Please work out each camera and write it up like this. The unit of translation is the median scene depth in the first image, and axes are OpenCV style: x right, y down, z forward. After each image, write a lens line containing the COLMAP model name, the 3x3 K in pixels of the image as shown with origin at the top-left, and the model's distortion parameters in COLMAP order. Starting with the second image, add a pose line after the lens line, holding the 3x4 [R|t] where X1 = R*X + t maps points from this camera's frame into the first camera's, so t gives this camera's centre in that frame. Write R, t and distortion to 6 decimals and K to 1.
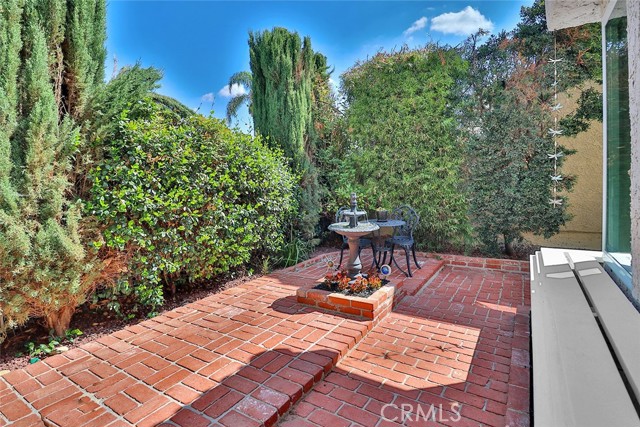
lens RADIAL K [[337.2, 0, 319.9], [0, 337.2, 193.8], [0, 0, 1]] dist [0.000193, -0.000432]
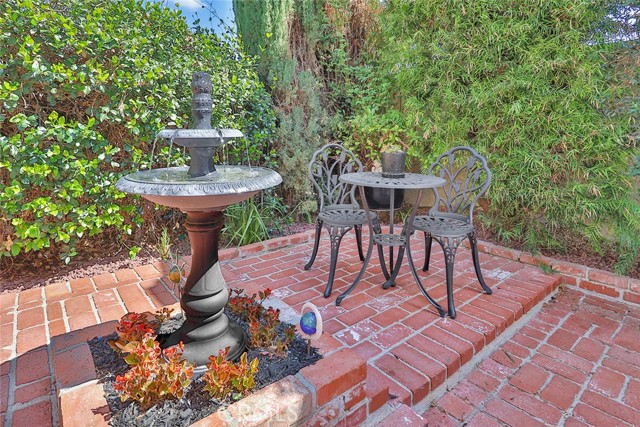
lens RADIAL K [[354.7, 0, 321.0], [0, 354.7, 145.2], [0, 0, 1]] dist [-0.007007, -0.002453]
pose [[0.951625, 0.042814, -0.304265, 0.207332], [-0.045494, 0.998963, -0.001720, 0.041521], [0.303876, 0.015479, 0.952586, 0.470763]]
